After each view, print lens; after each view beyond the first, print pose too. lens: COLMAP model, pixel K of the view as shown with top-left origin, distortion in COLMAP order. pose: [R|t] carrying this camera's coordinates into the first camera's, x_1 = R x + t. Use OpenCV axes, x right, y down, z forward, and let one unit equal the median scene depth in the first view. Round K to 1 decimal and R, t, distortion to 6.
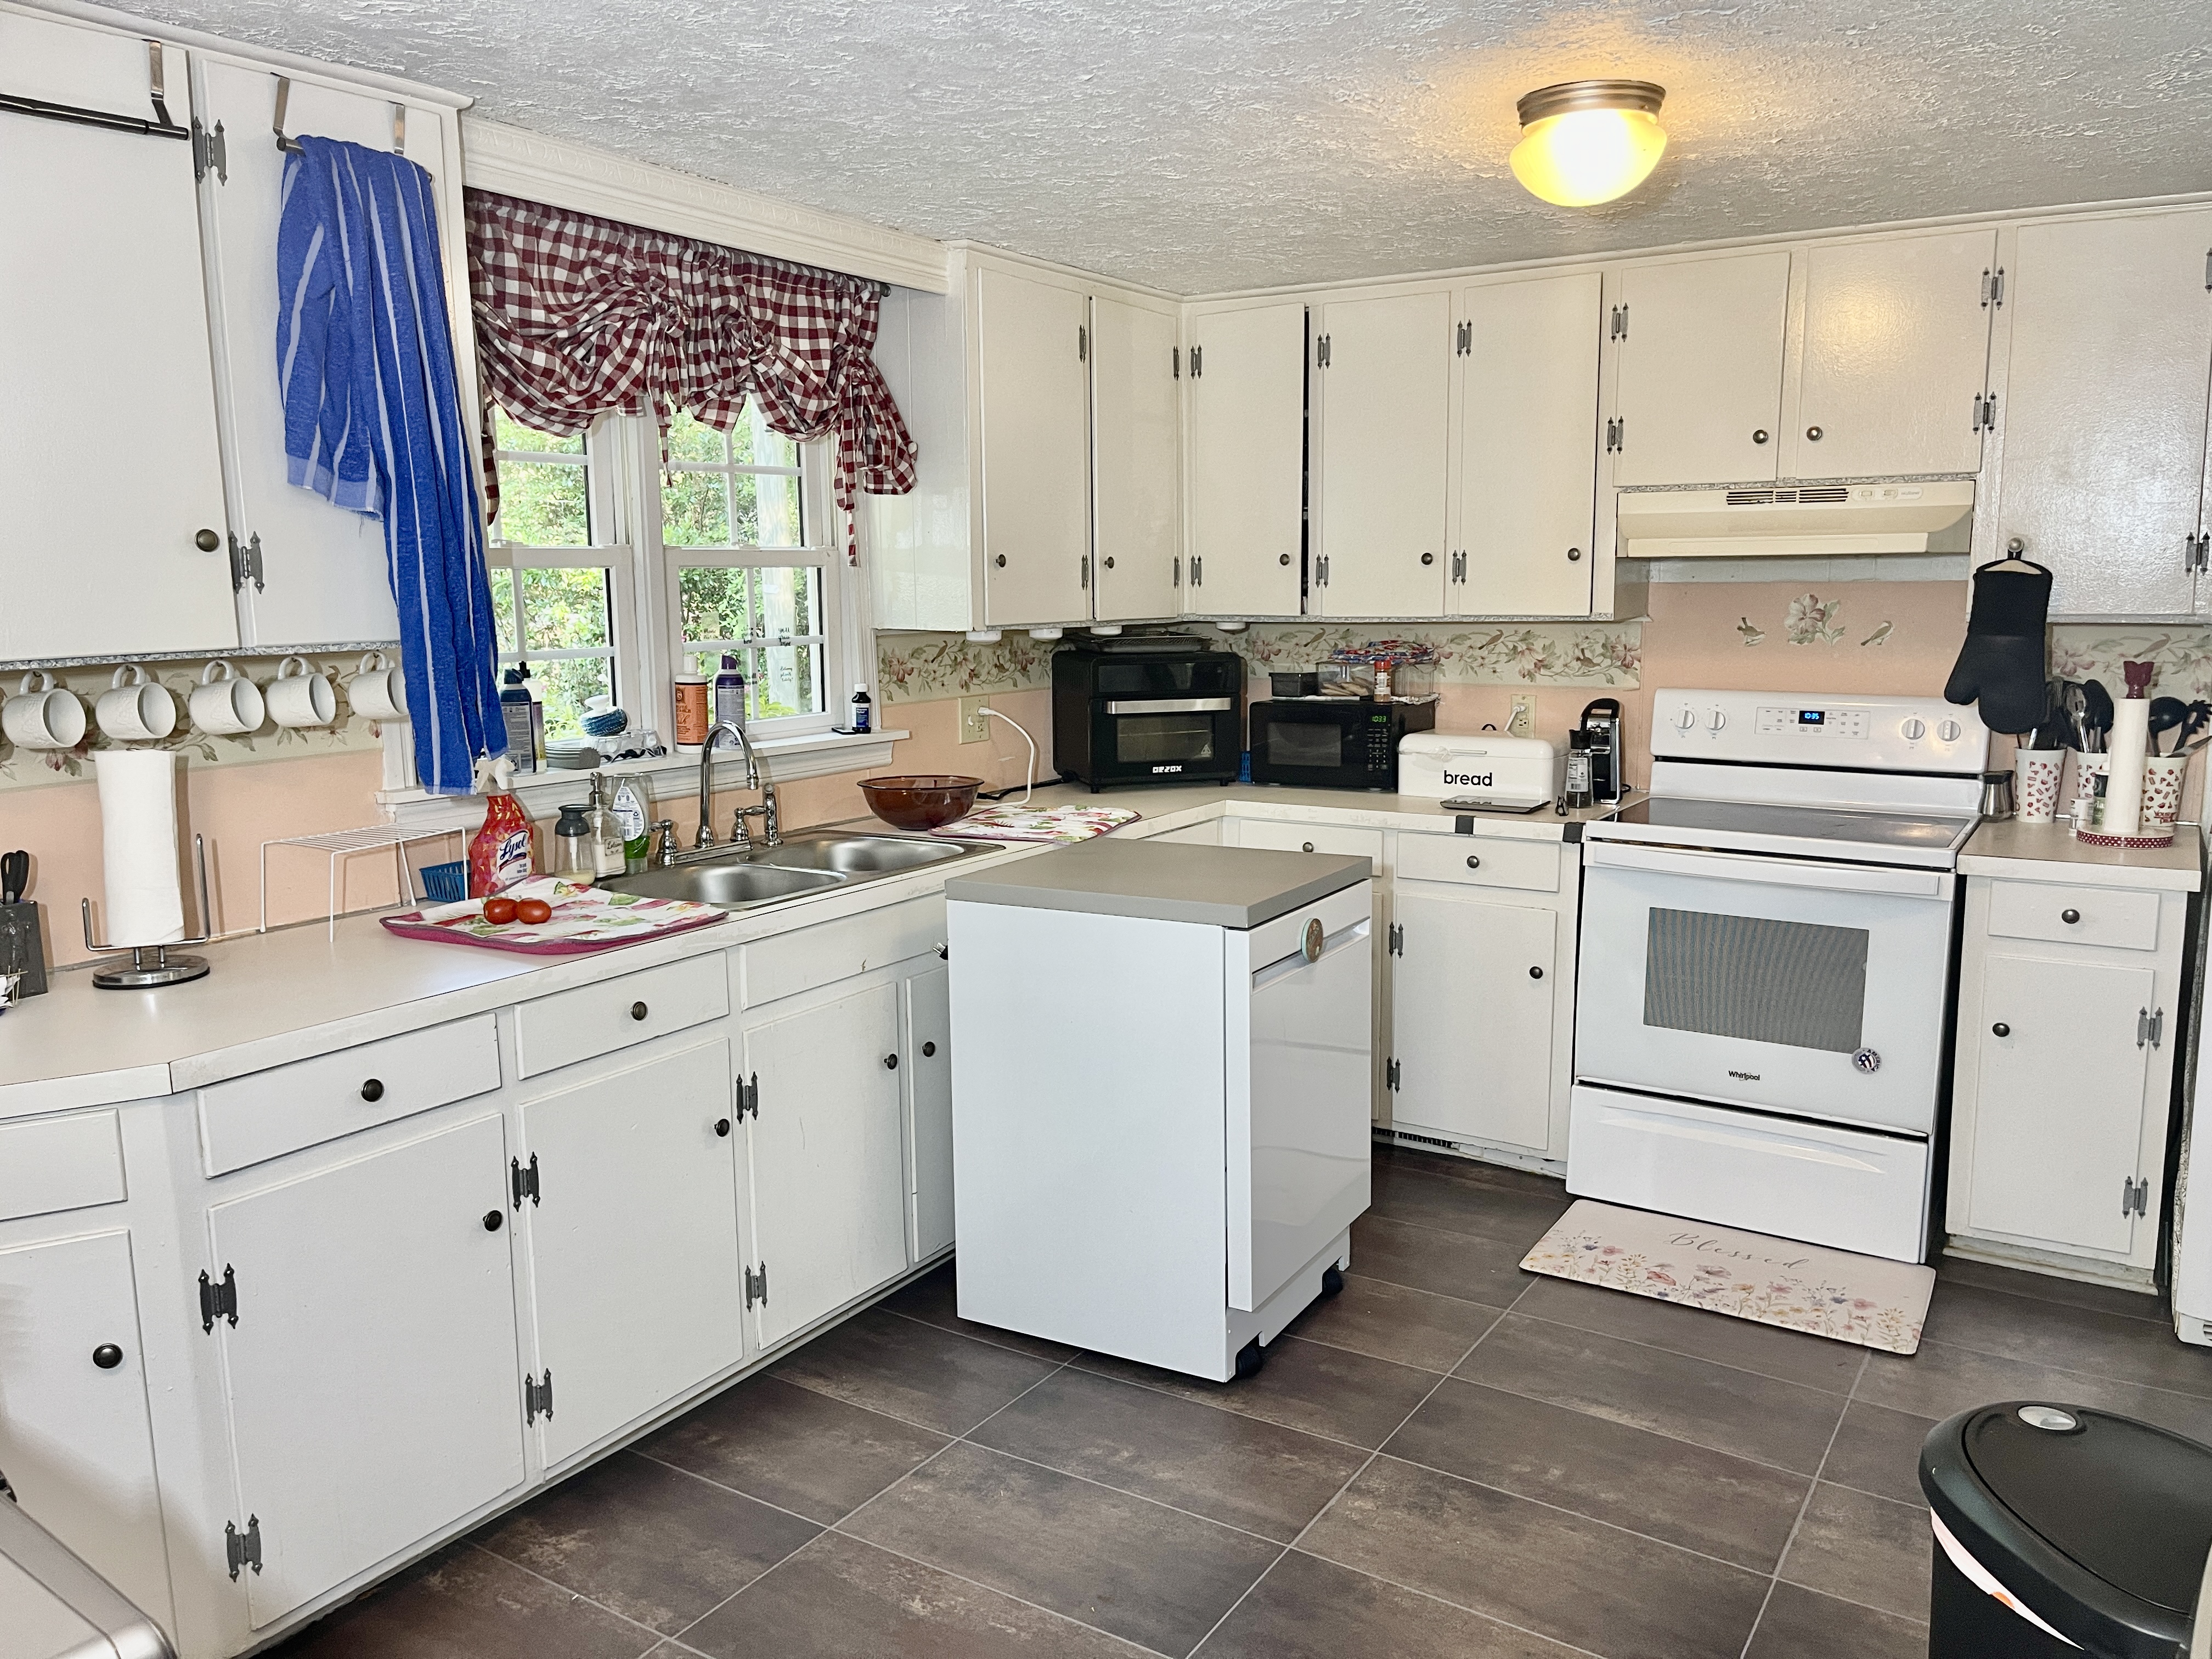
lens RADIAL K [[1697.1, 0, 1102.3], [0, 1697.1, 837.5], [0, 0, 1]] dist [0.024452, -0.004762]
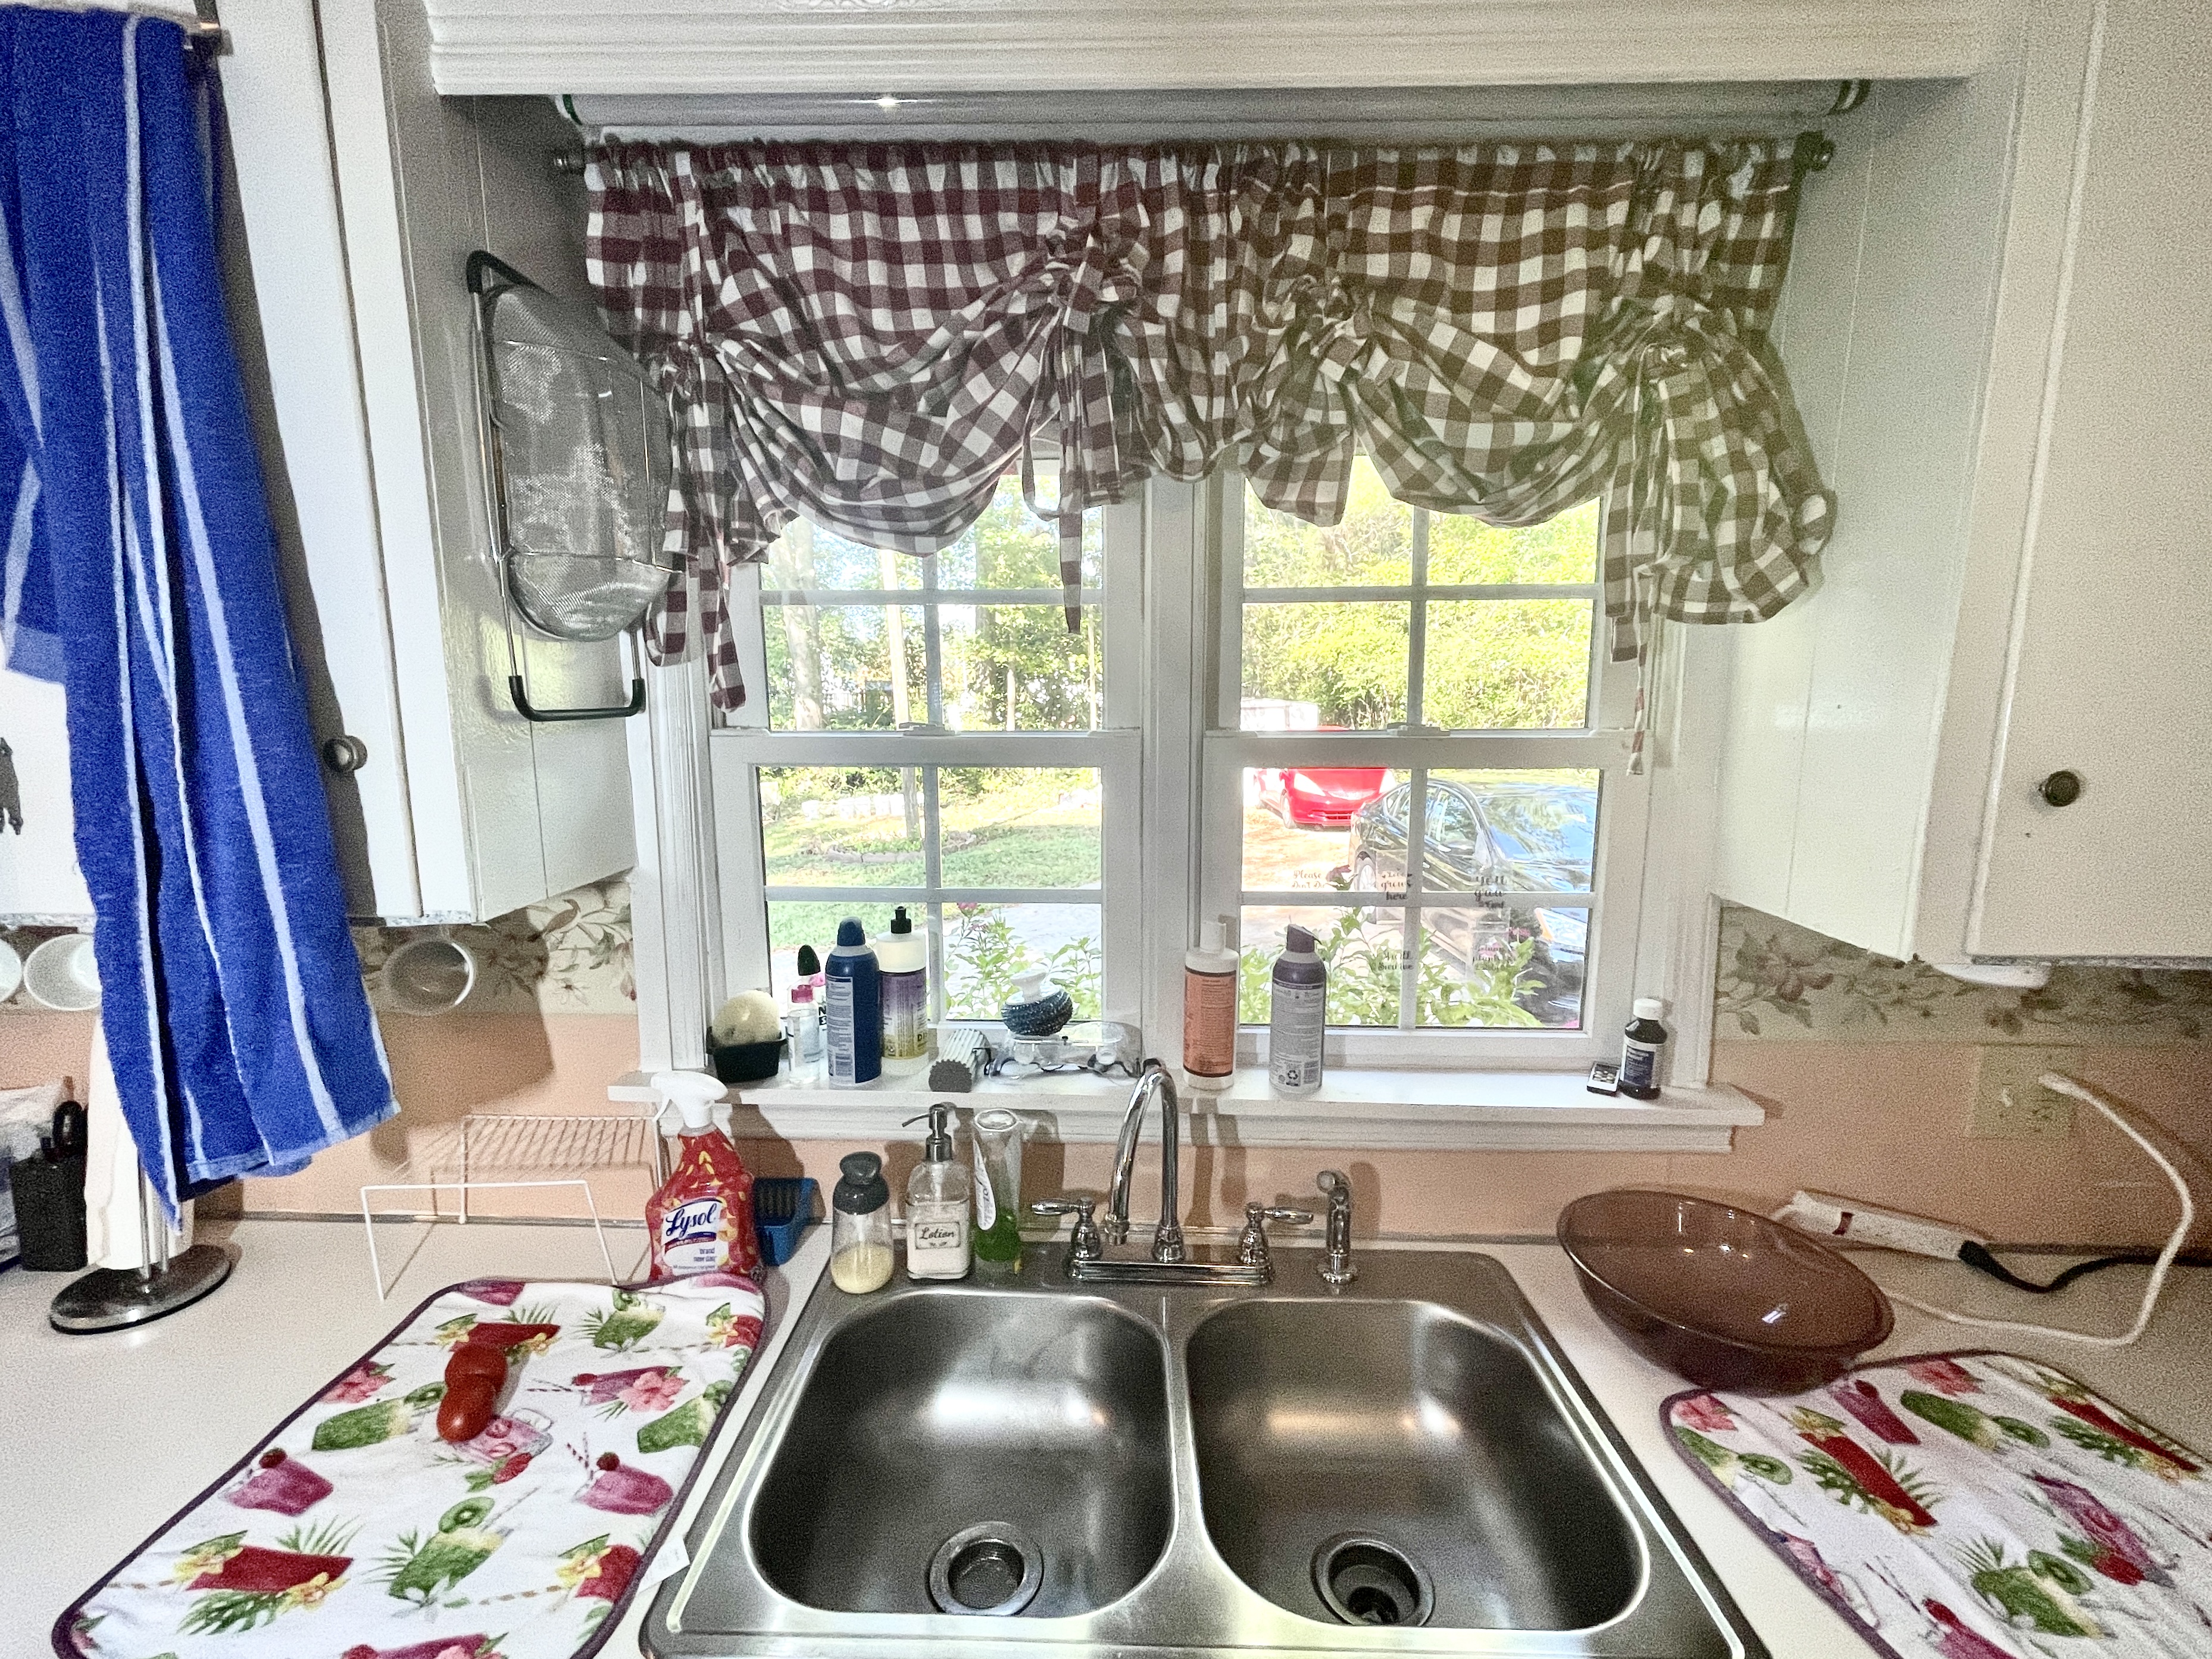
lens RADIAL K [[950.5, 0, 1104.6], [0, 950.5, 837.2], [0, 0, 1]] dist [-0.003461, 0.000390]
pose [[0.515674, 0.133419, -0.846333, 0.008208], [-0.138218, 0.987817, 0.071507, -0.153257], [0.845563, 0.080105, 0.527832, 0.794406]]
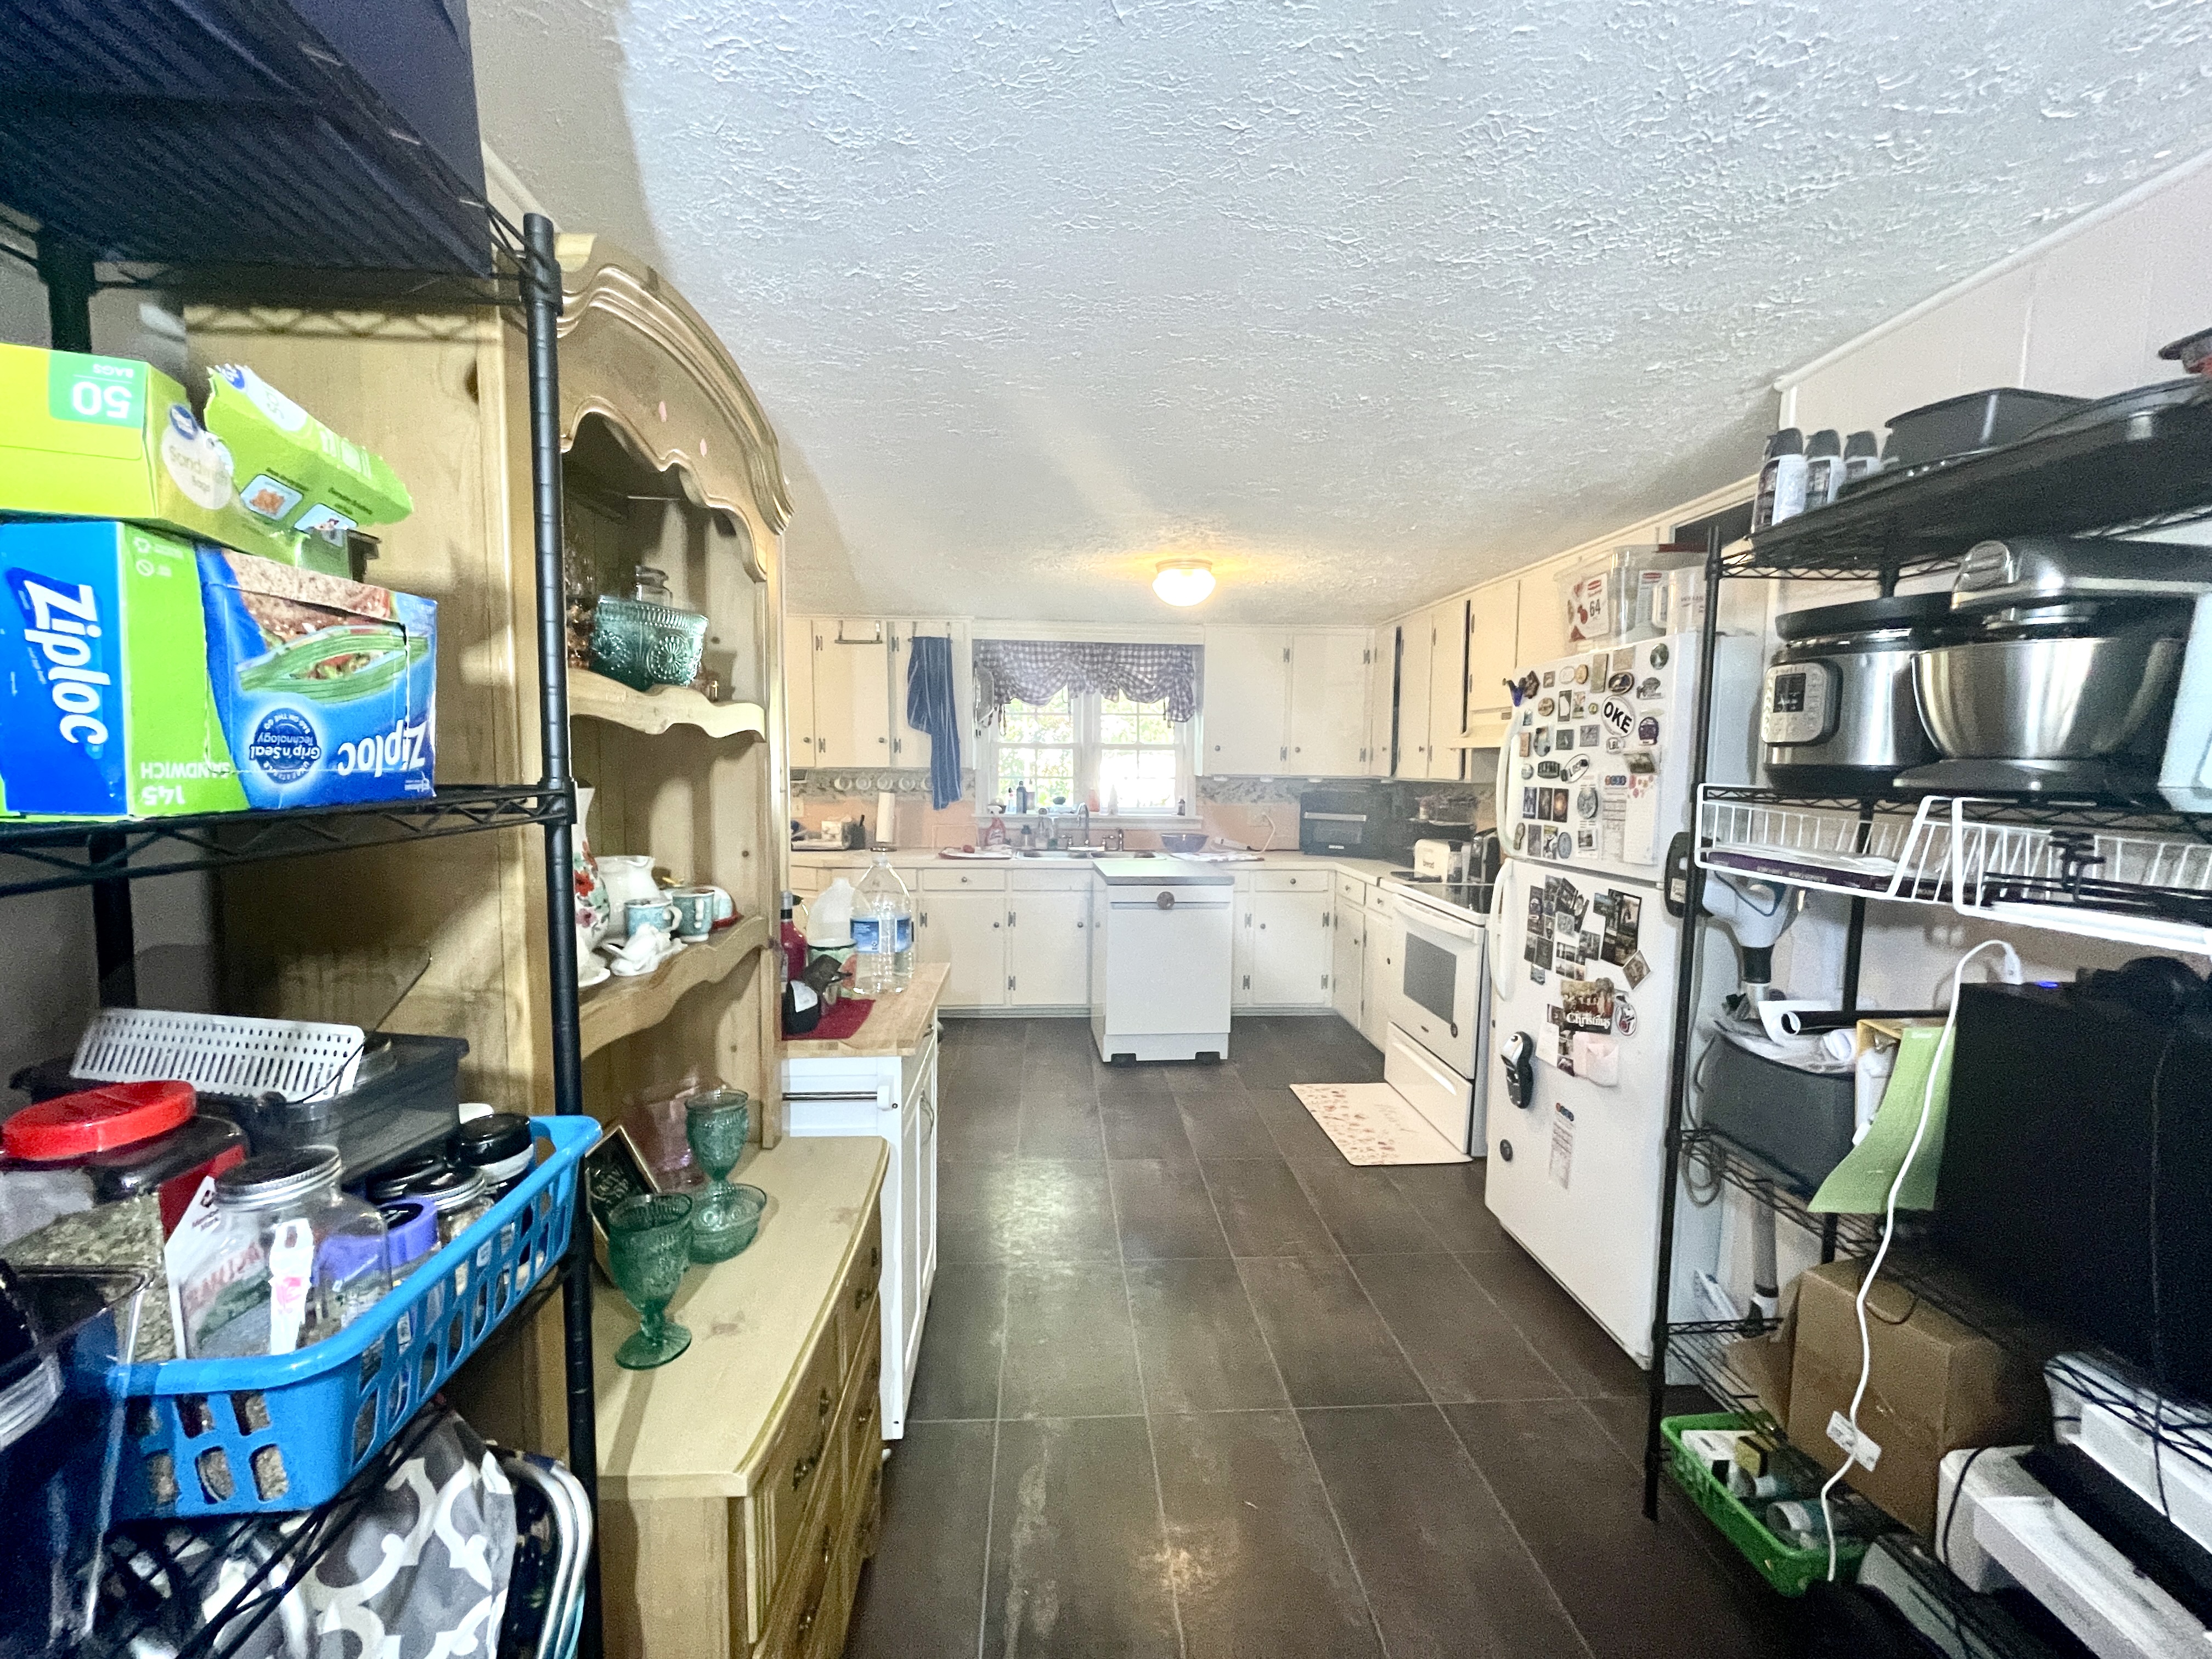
lens RADIAL K [[899.6, 0, 1107.0], [0, 899.6, 822.2], [0, 0, 1]] dist [0.005388, -0.001489]
pose [[0.598011, 0.071332, -0.798307, 0.977991], [-0.140095, 0.990001, -0.016485, -0.015205], [0.789149, 0.121697, 0.602025, 0.113663]]
